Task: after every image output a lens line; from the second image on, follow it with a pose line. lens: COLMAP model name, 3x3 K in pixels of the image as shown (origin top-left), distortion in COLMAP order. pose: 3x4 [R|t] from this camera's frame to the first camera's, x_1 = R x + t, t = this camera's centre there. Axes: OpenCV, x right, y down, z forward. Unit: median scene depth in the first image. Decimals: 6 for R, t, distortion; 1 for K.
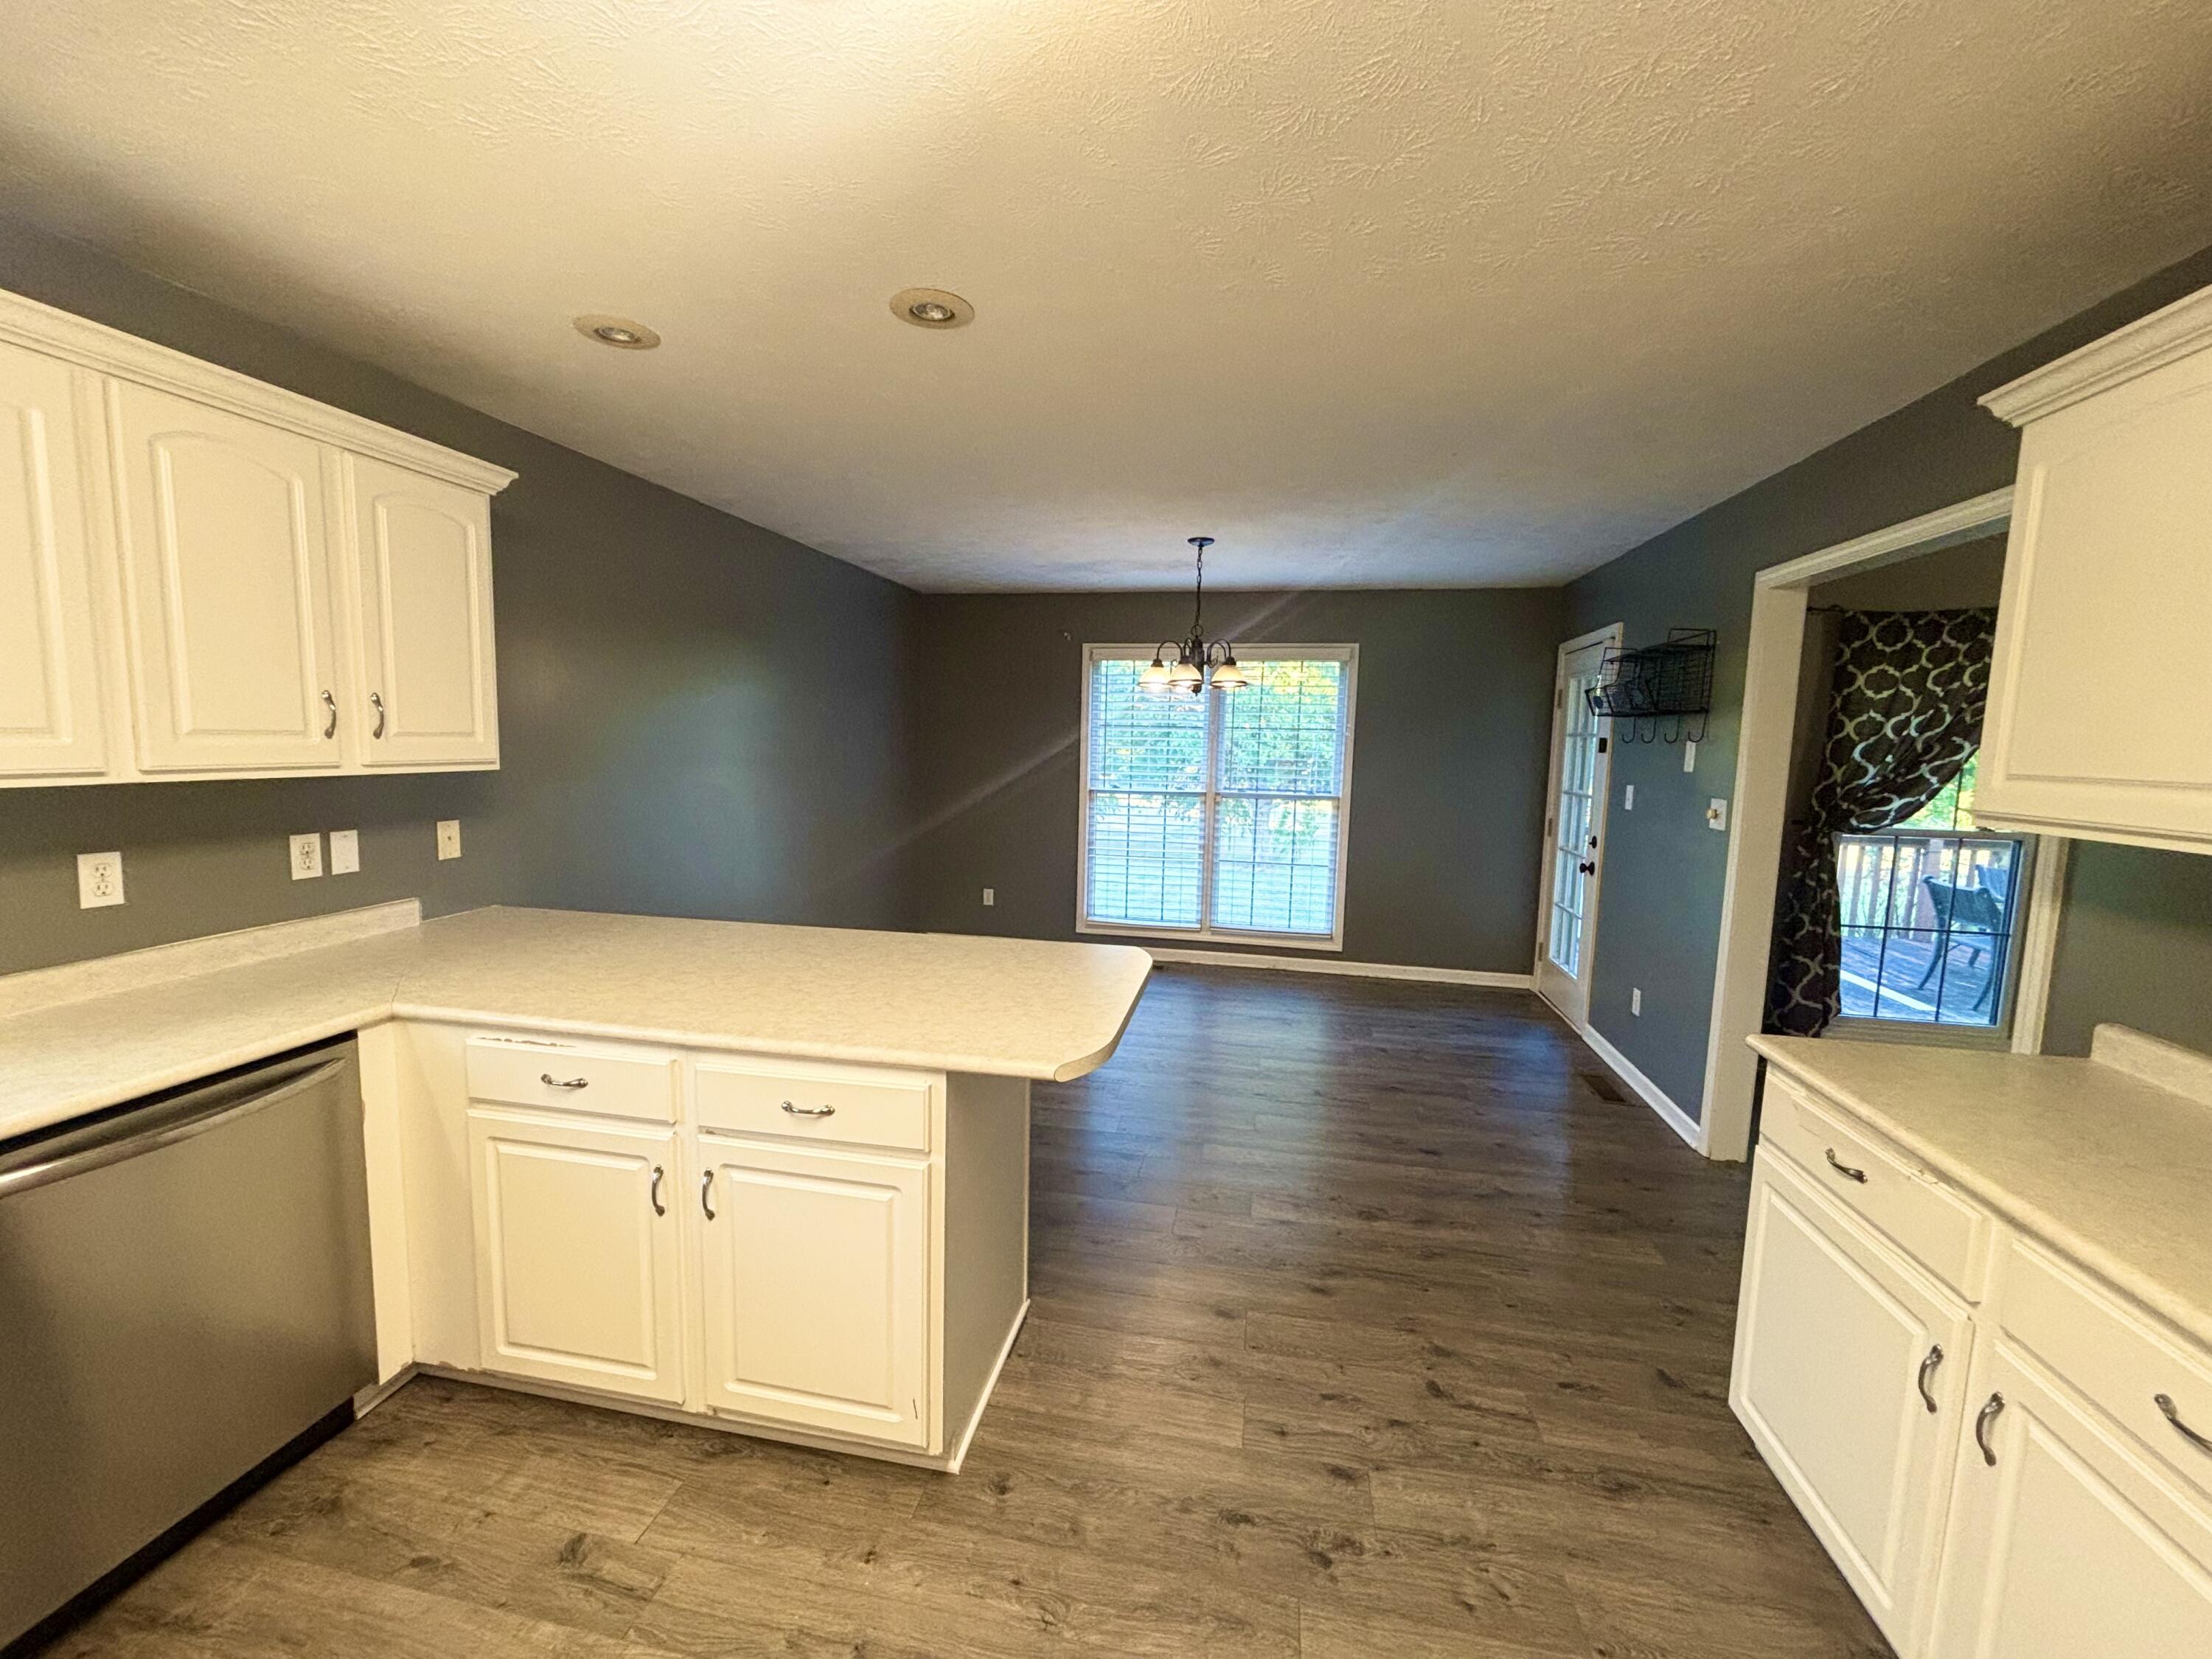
lens RADIAL K [[890.1, 0, 1098.4], [0, 890.1, 834.1], [0, 0, 1]] dist [0.008239, -0.001540]
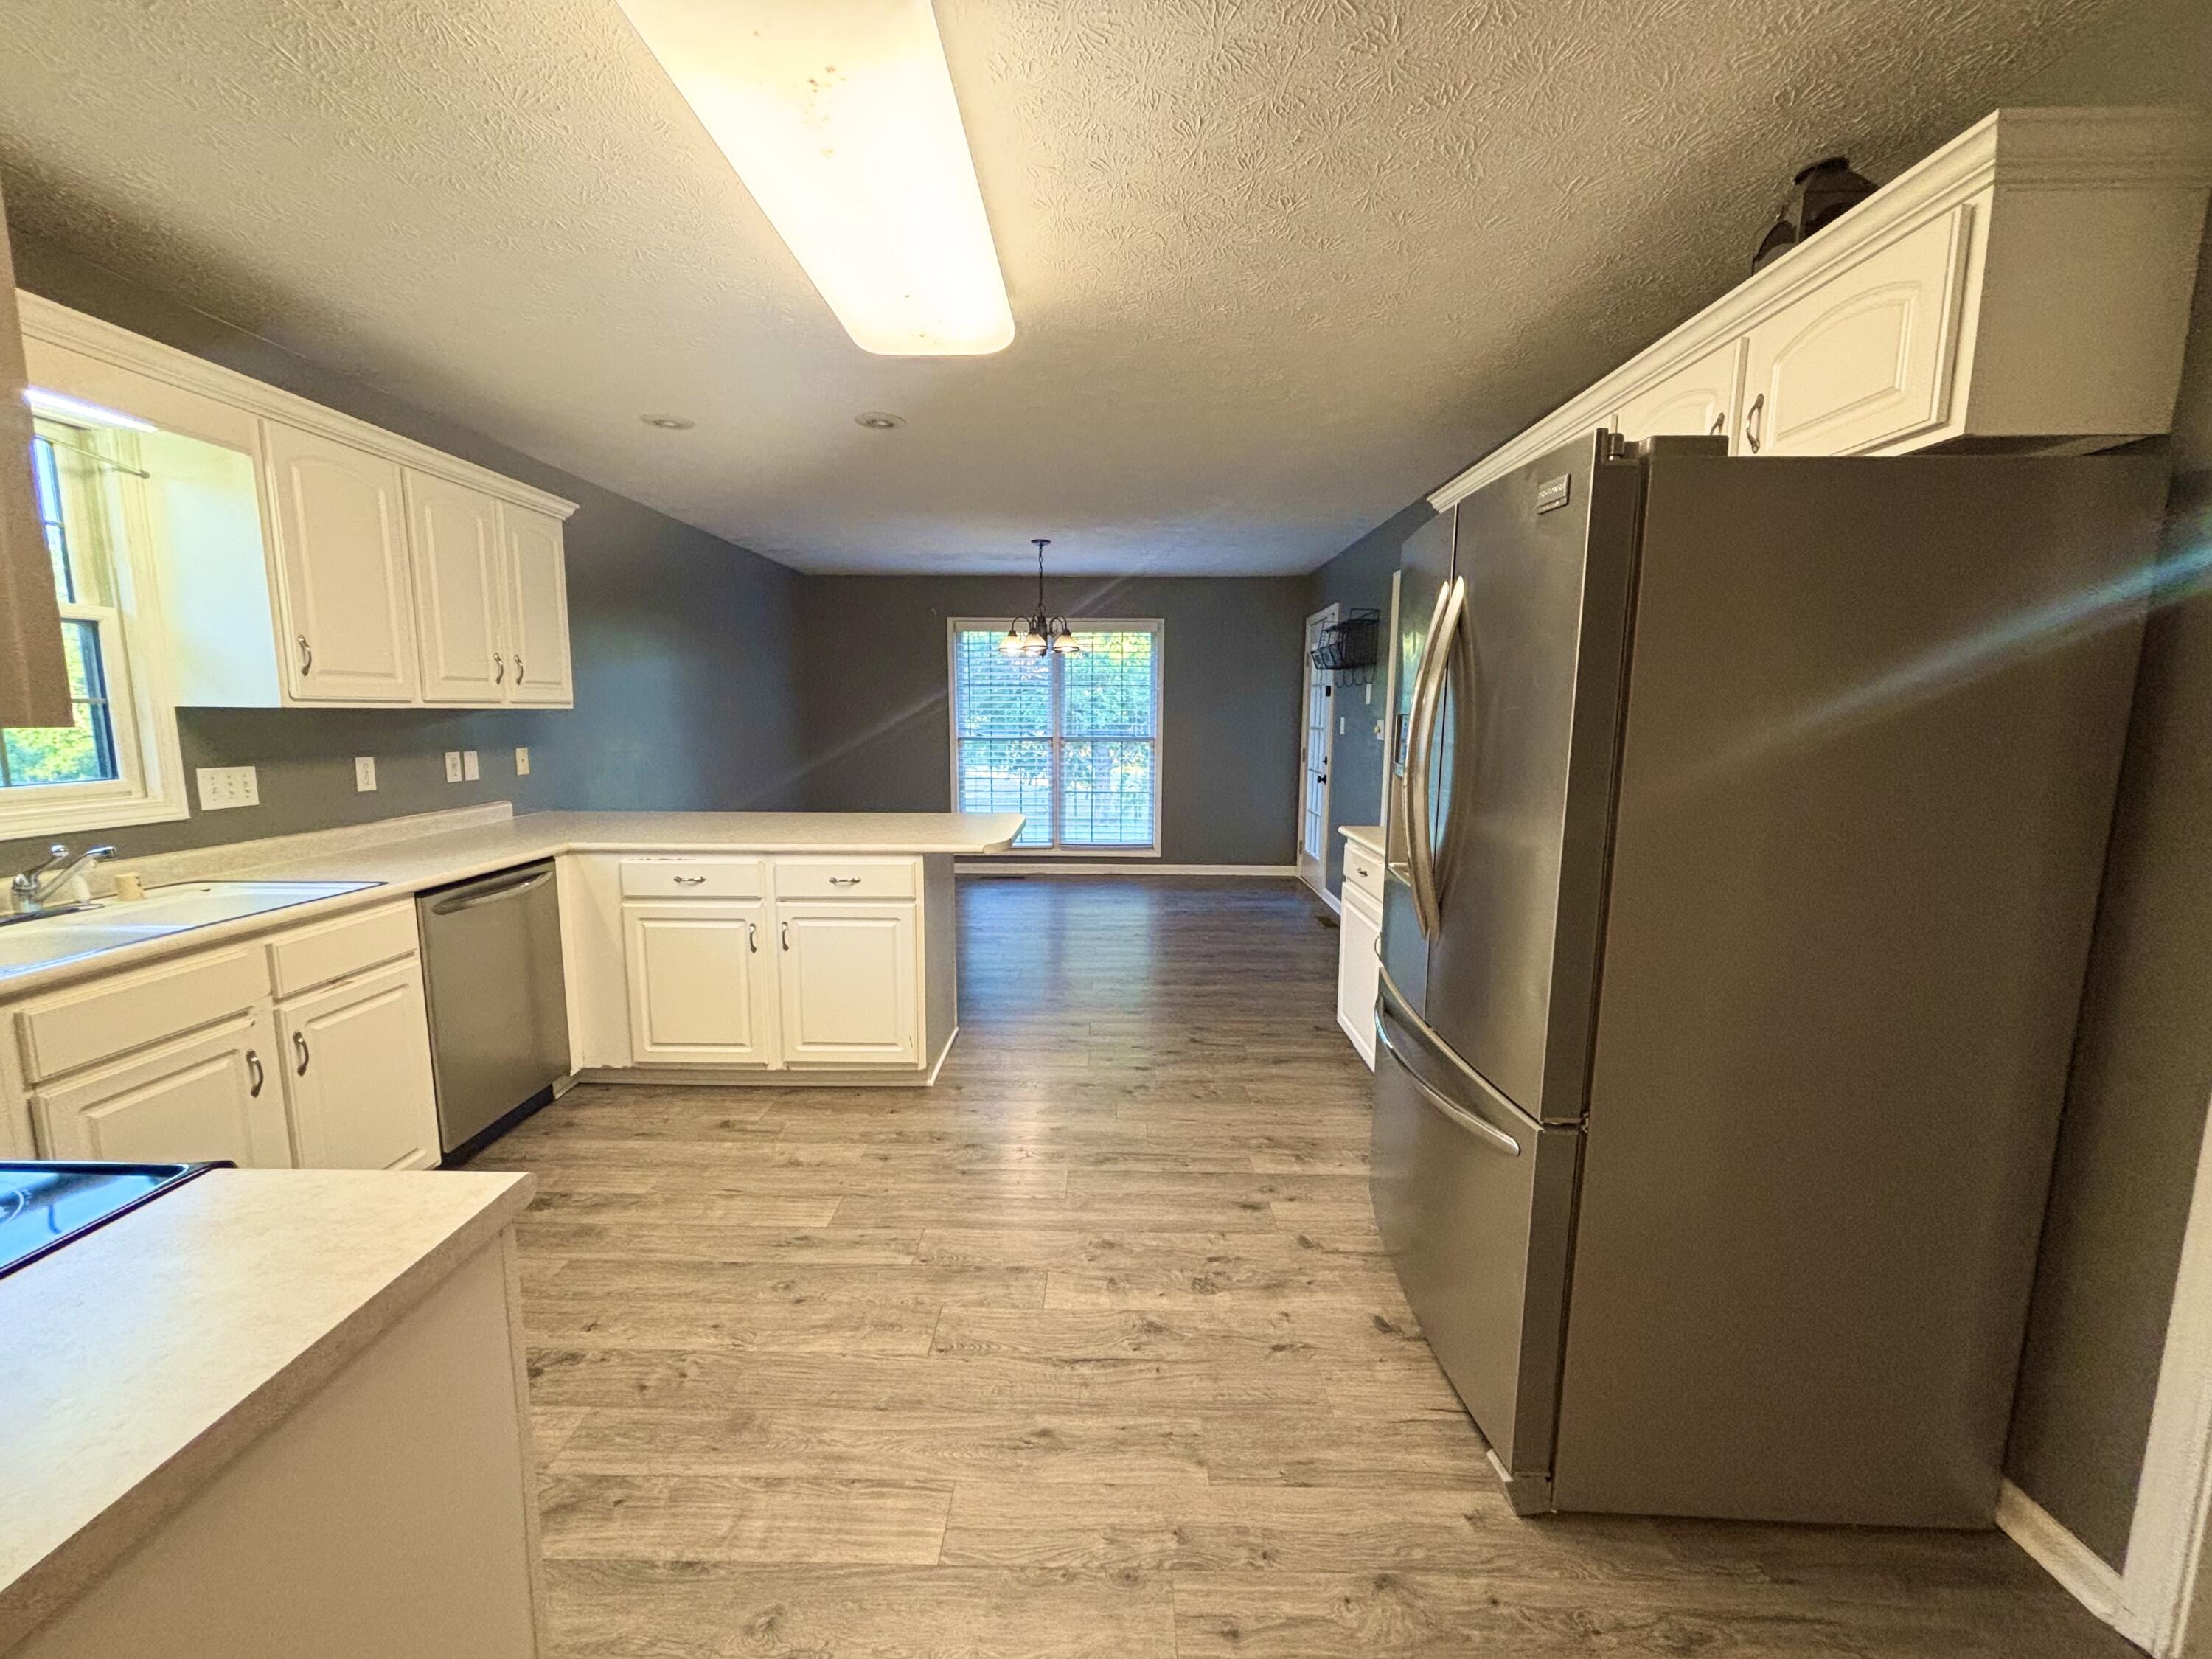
lens RADIAL K [[890.1, 0, 1098.7], [0, 890.1, 829.6], [0, 0, 1]] dist [0.008239, -0.001540]
pose [[0.984242, -0.042279, 0.171697, -0.063353], [0.037746, 0.998849, 0.029584, 0.087870], [-0.172750, -0.022637, 0.984706, -0.451605]]
